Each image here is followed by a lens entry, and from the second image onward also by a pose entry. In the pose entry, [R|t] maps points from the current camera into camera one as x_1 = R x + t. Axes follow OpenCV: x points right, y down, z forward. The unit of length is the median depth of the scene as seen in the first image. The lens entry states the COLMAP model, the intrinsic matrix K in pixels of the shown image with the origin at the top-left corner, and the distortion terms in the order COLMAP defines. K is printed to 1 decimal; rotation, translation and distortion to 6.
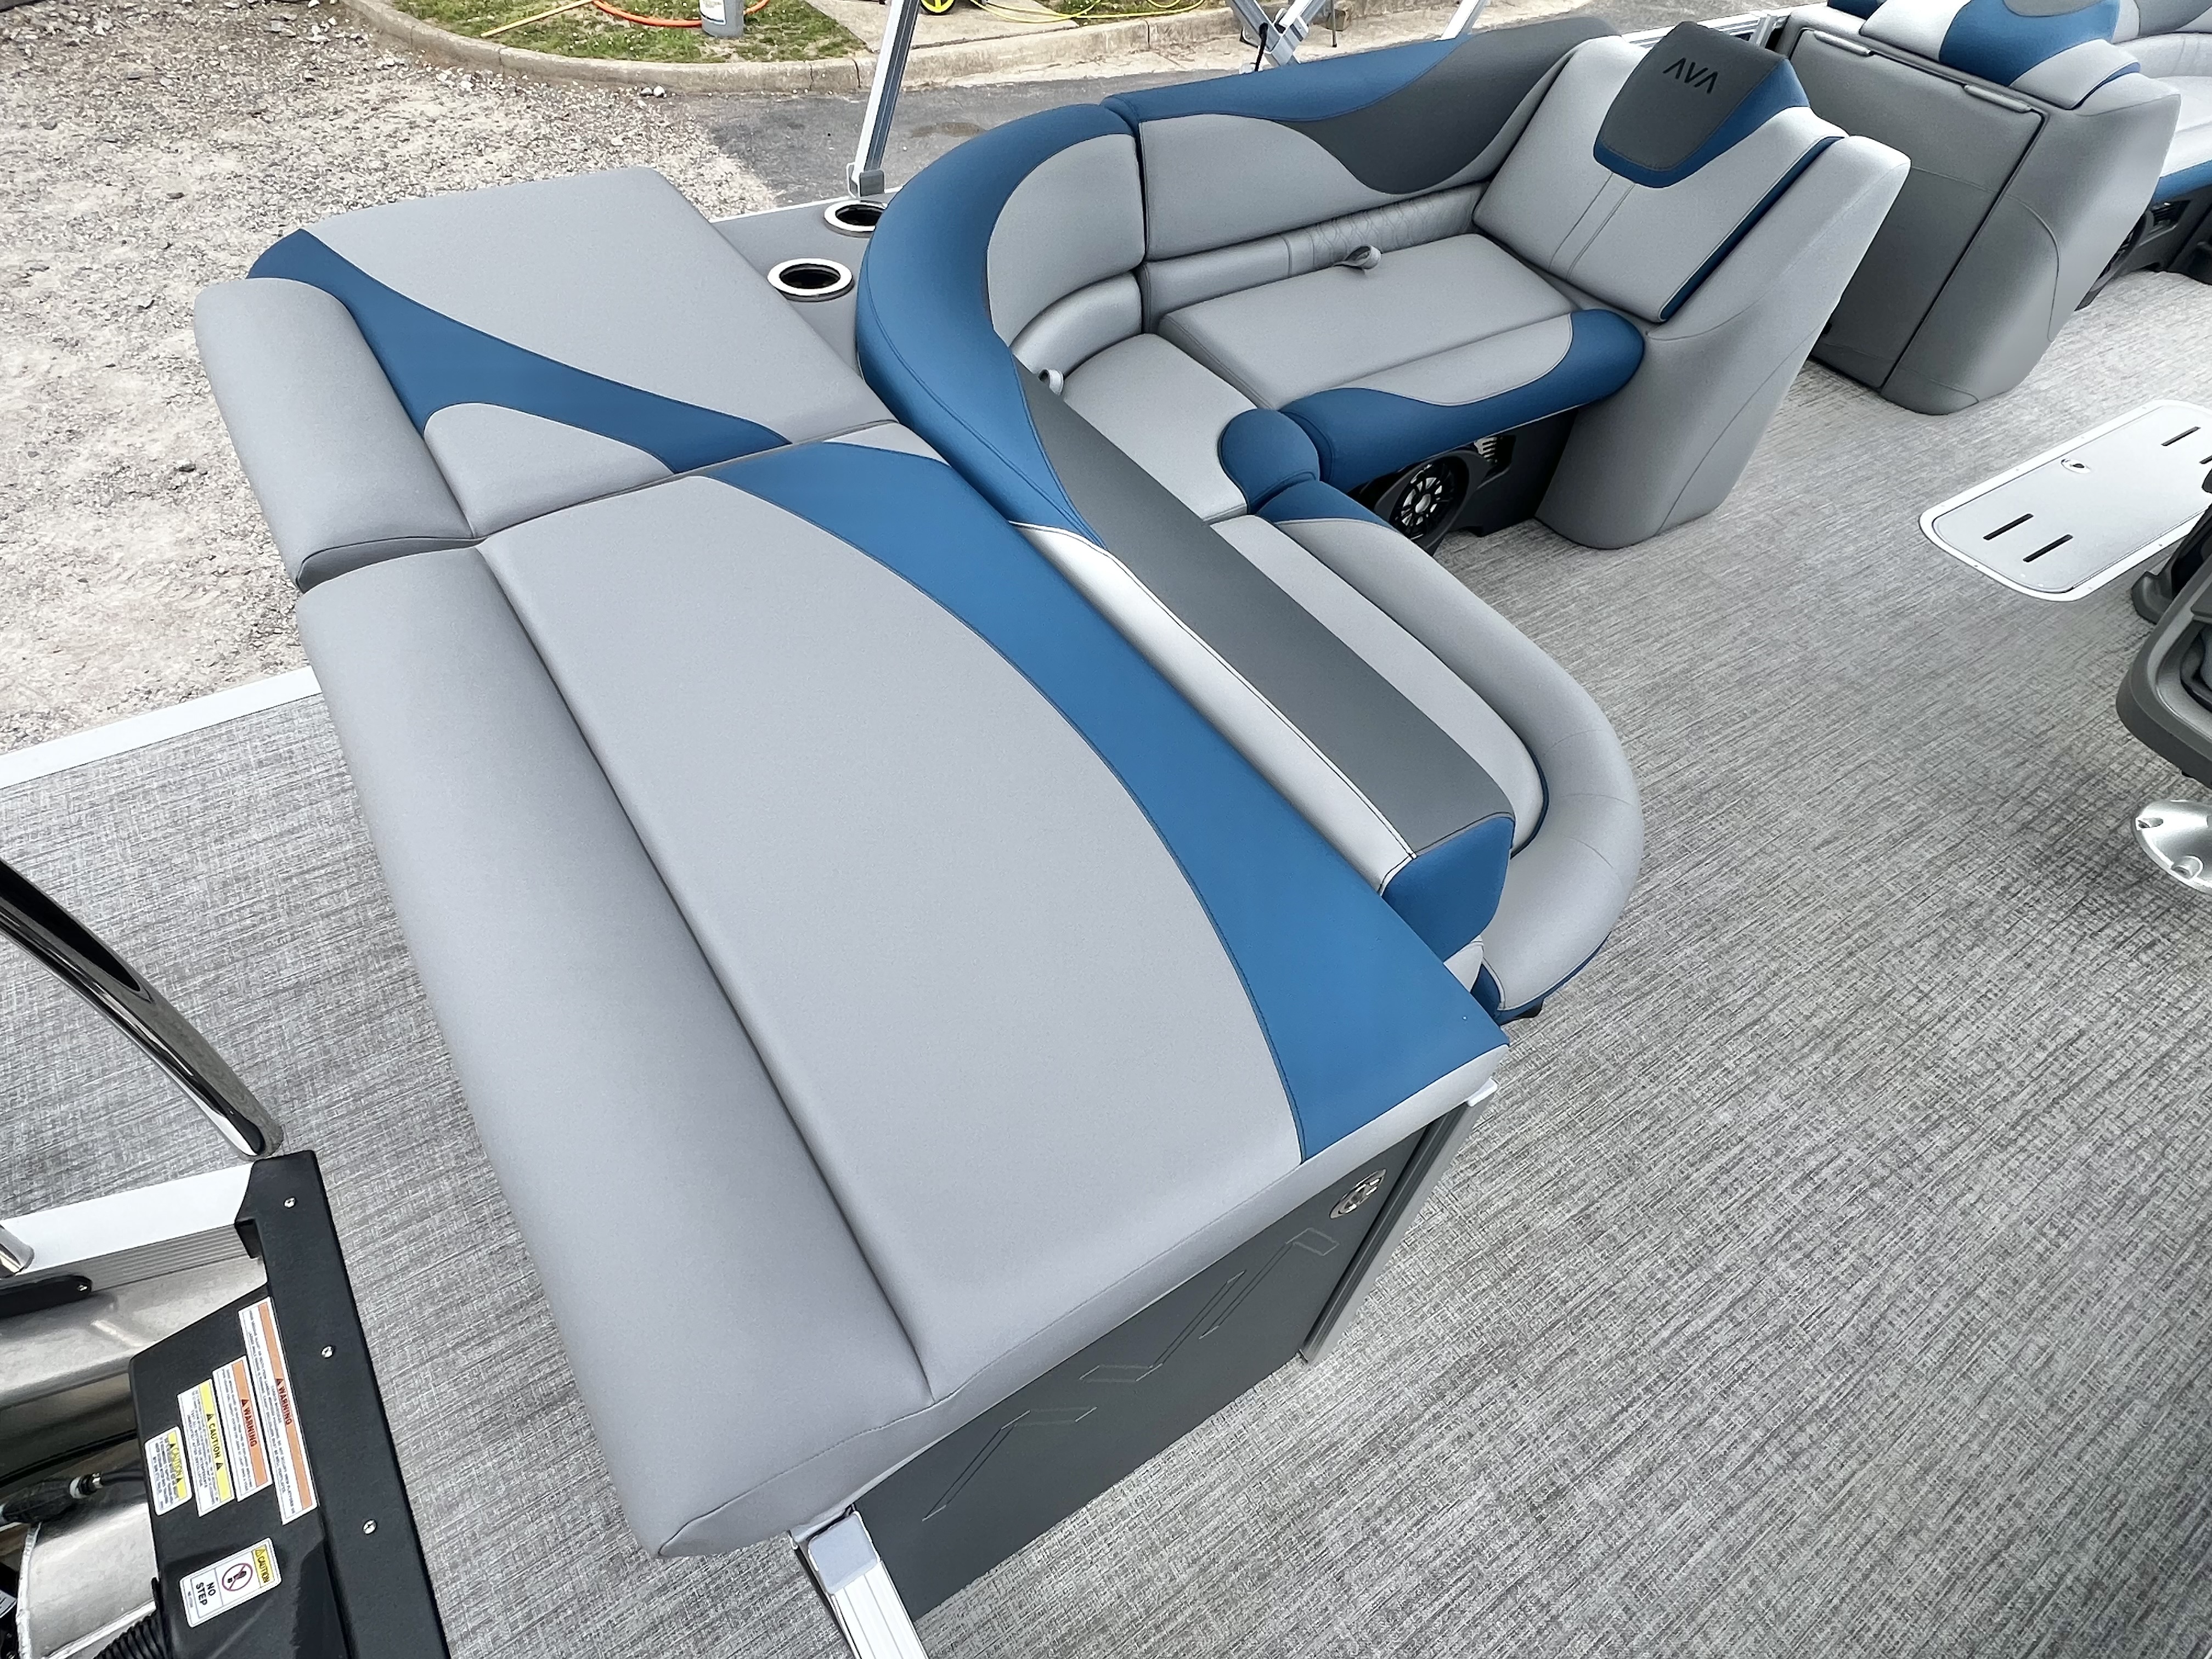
lens RADIAL K [[1208.2, 0, 1094.6], [0, 1208.2, 828.7], [0, 0, 1]] dist [-0.002605, 0.000718]
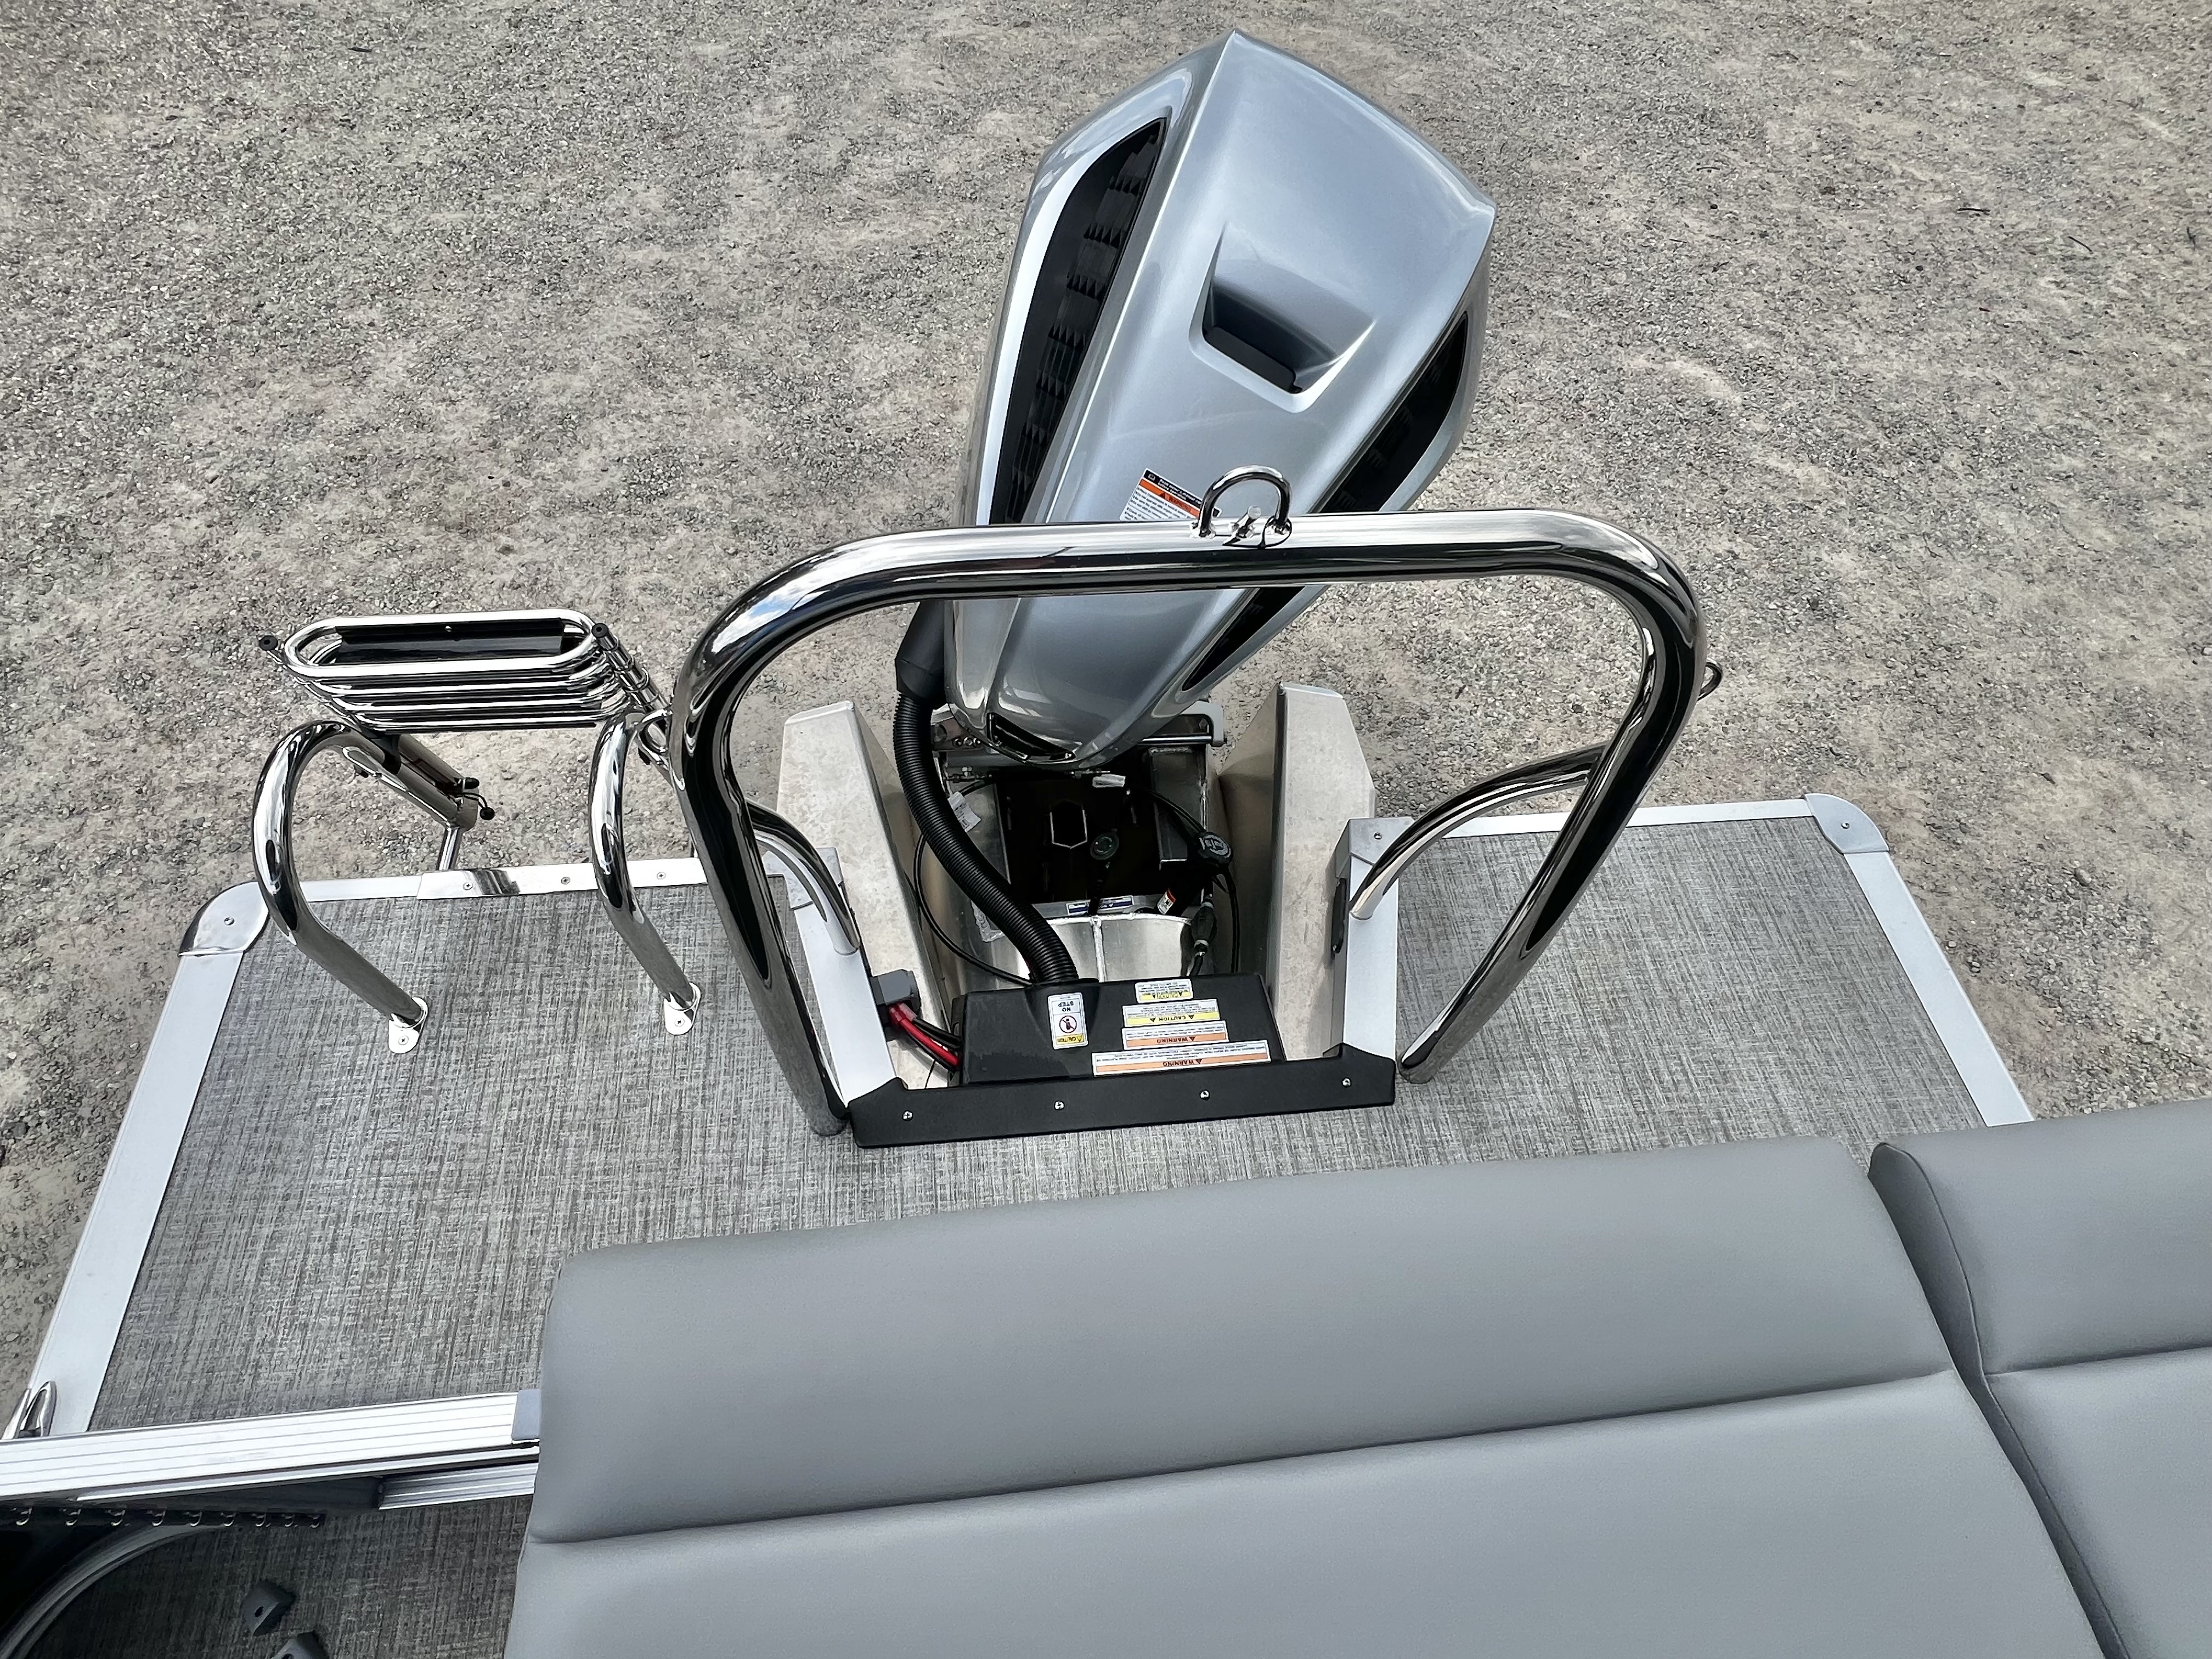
lens RADIAL K [[1115.8, 0, 1096.6], [0, 1115.8, 830.4], [0, 0, 1]] dist [-0.001173, 0.000007]
pose [[-0.456309, 0.698676, -0.551031, -0.107094], [-0.723704, 0.068900, 0.686662, -0.229436], [0.517720, 0.712113, 0.474195, 0.153365]]
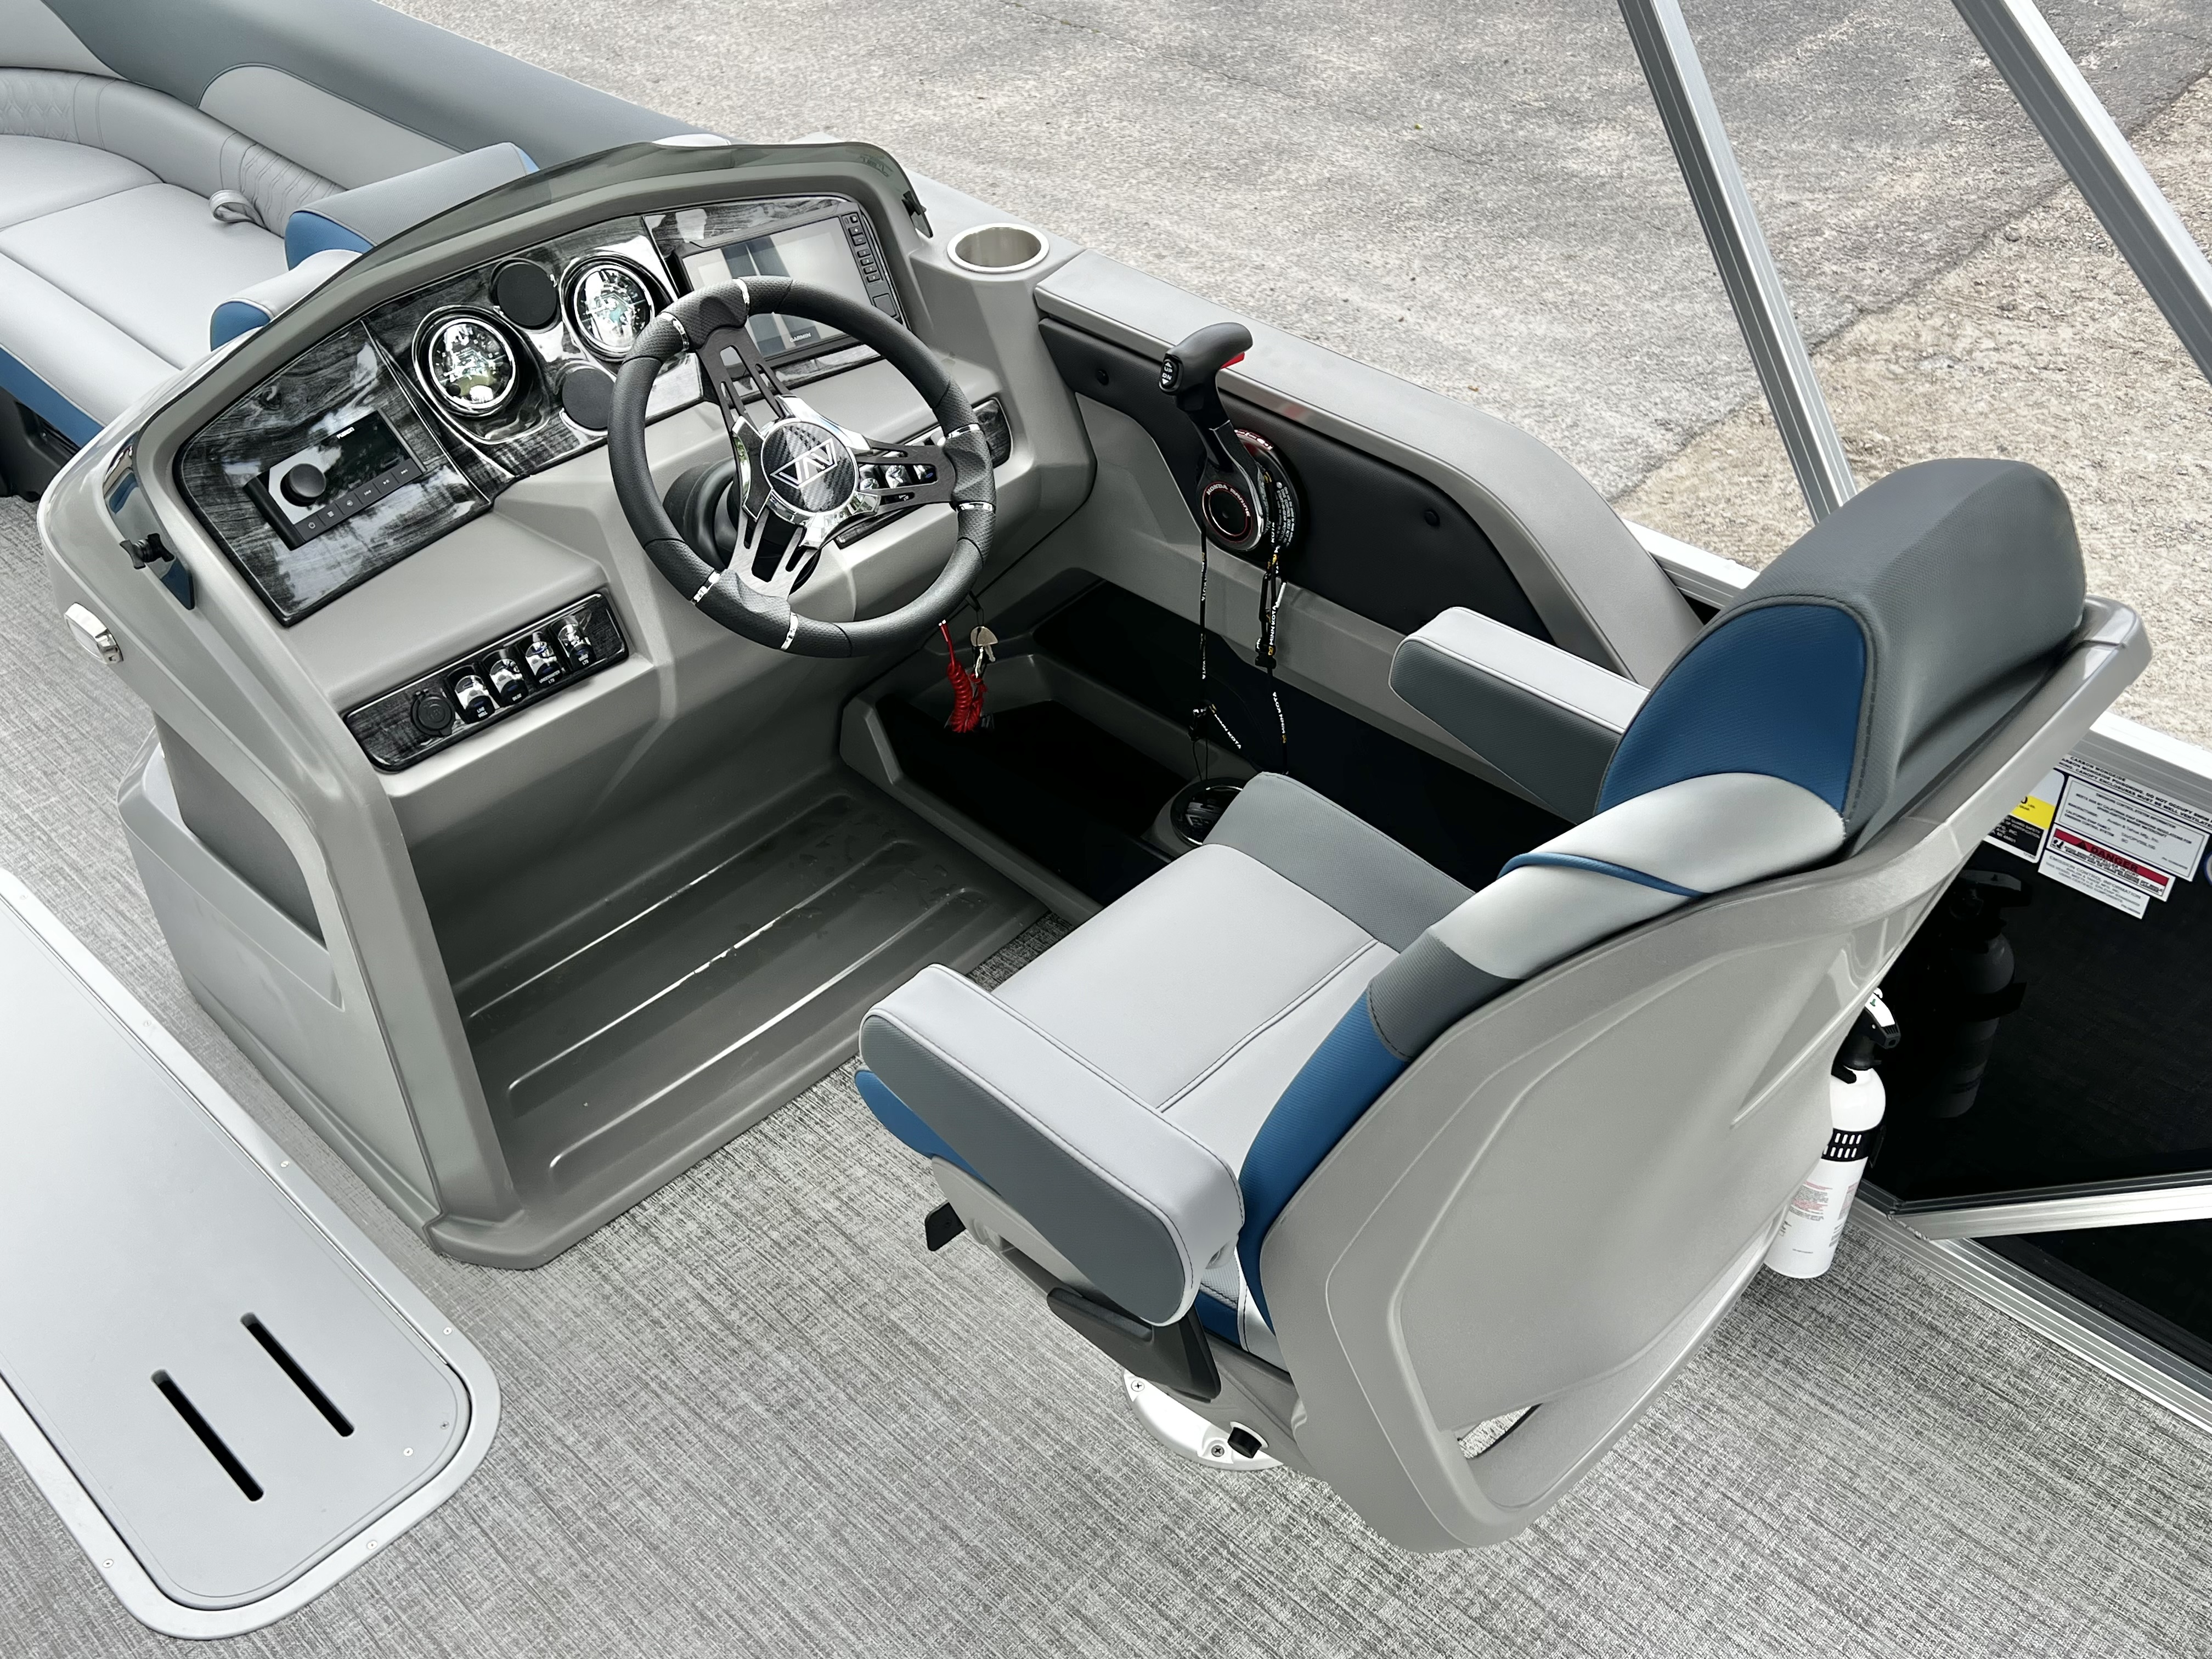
lens RADIAL K [[2032.5, 0, 1121.7], [0, 2032.5, 816.1], [0, 0, 1]] dist [0.037283, -0.026527]
pose [[-0.218228, -0.661341, 0.717638, 0.491652], [0.735106, 0.372265, 0.566602, -0.776760], [-0.641869, 0.651188, 0.404917, 0.565277]]
